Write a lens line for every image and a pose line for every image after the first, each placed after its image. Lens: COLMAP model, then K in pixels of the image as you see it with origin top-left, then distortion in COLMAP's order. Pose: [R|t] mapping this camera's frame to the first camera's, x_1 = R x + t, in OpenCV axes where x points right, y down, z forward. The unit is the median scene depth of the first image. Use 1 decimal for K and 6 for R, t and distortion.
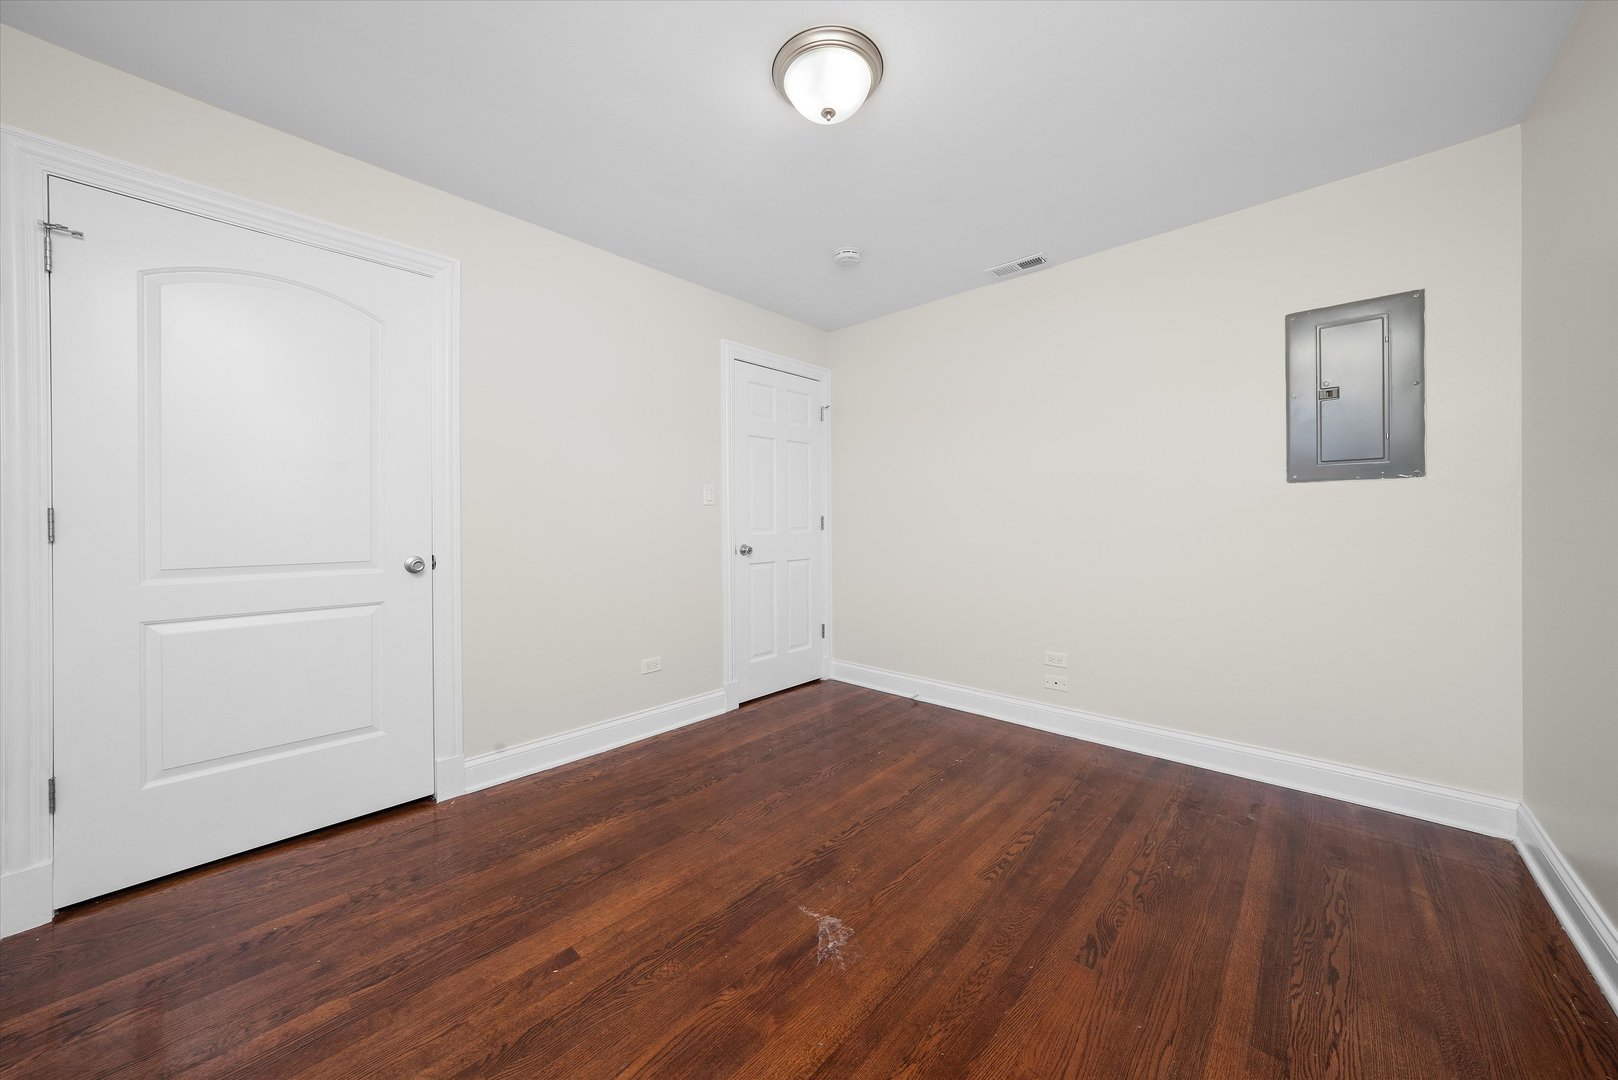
lens RADIAL K [[562.1, 0, 803.0], [0, 562.1, 529.1], [0, 0, 1]] dist [-0.017831, 0.005008]
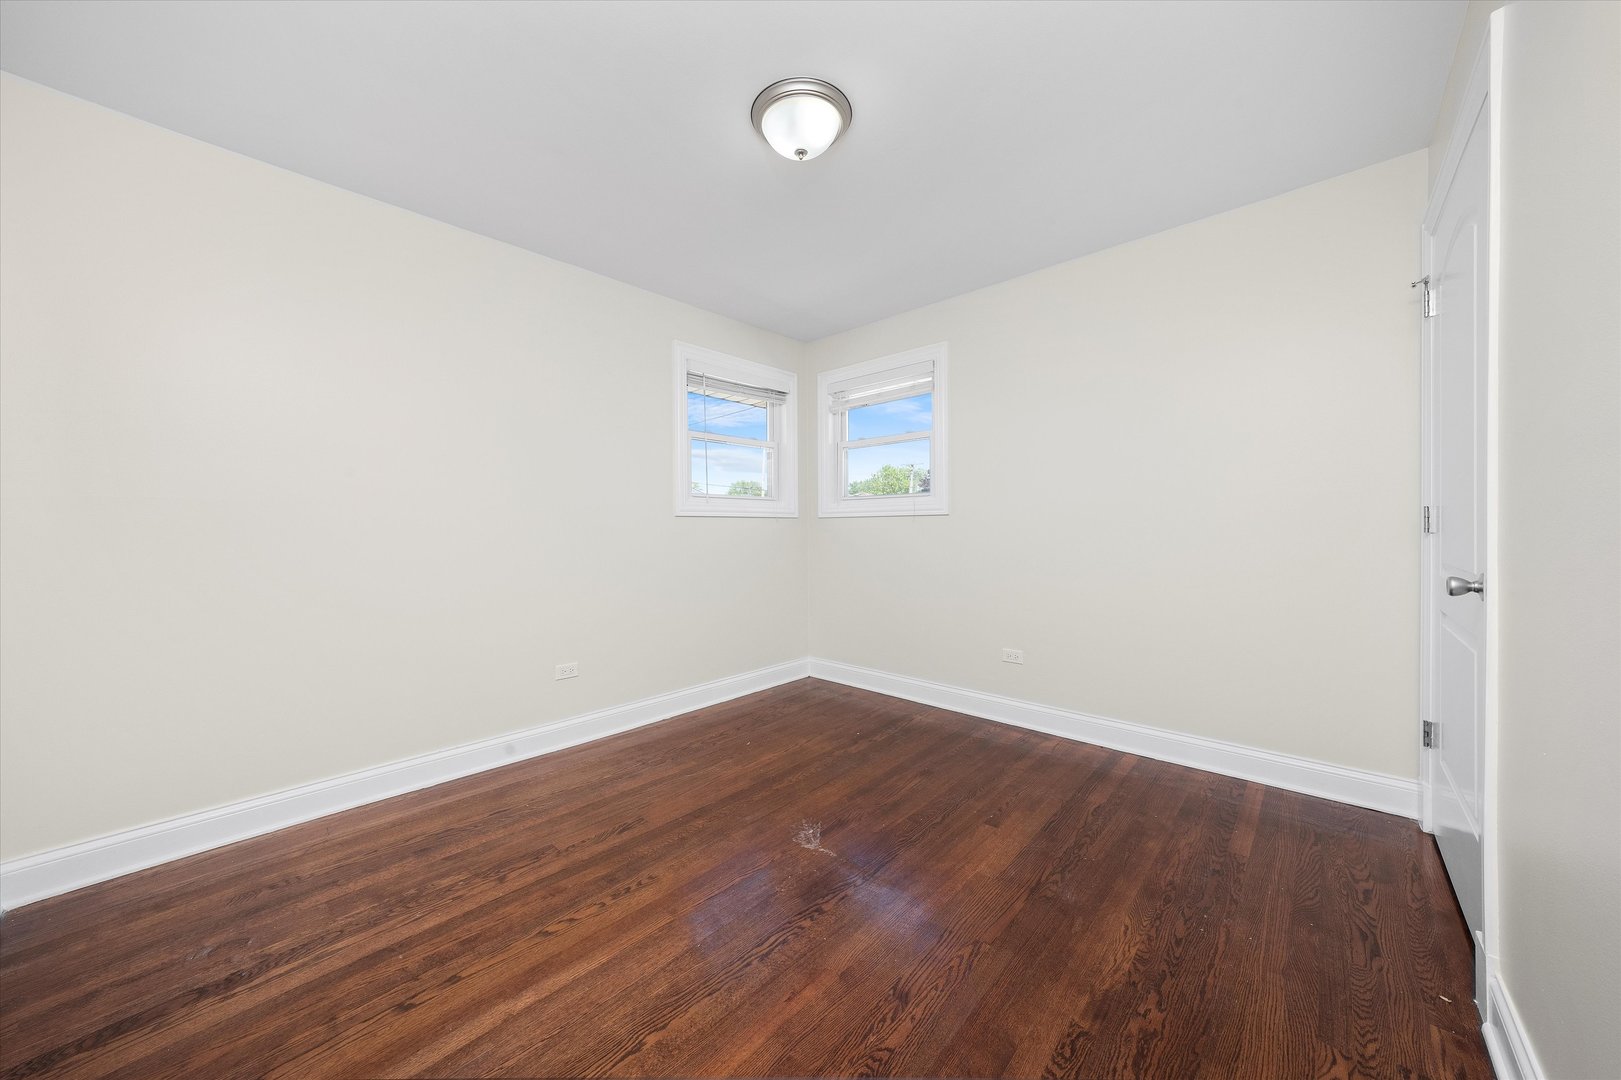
lens RADIAL K [[563.1, 0, 804.4], [0, 563.1, 529.1], [0, 0, 1]] dist [-0.017831, 0.005008]
pose [[-0.999897, 0.013500, 0.004788, 0.042687], [0.013577, 0.999774, 0.016348, -0.023149], [-0.004566, 0.016412, -0.999855, 2.068324]]
